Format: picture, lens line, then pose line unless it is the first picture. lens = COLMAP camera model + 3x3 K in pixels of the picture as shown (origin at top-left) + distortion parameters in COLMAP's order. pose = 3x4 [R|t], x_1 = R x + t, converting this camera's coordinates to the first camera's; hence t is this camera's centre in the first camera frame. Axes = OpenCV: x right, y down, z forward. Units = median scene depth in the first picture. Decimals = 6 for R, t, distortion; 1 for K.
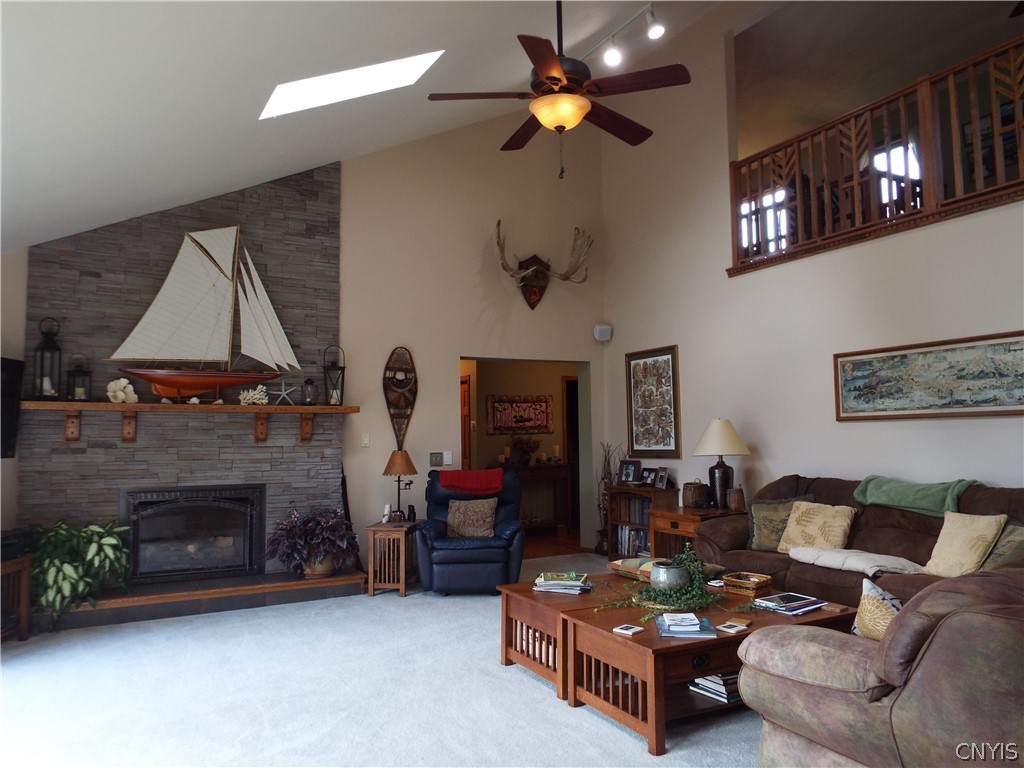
lens RADIAL K [[758.3, 0, 500.0], [0, 758.3, 380.2], [0, 0, 1]] dist [-0.017293, 0.018037]
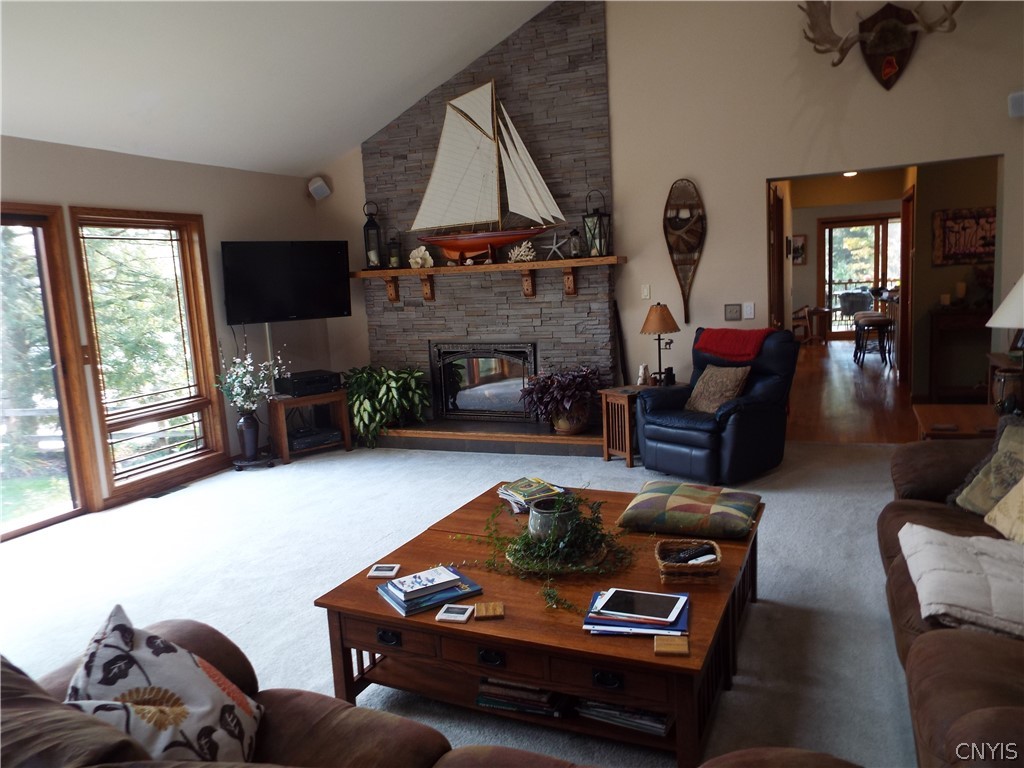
lens RADIAL K [[758.3, 0, 480.7], [0, 758.3, 382.0], [0, 0, 1]] dist [-0.017293, 0.018037]
pose [[0.600354, 0.088522, -0.794820, 0.467387], [0.112546, 0.974612, 0.193556, -0.013361], [0.791776, -0.205656, 0.575149, 0.333304]]
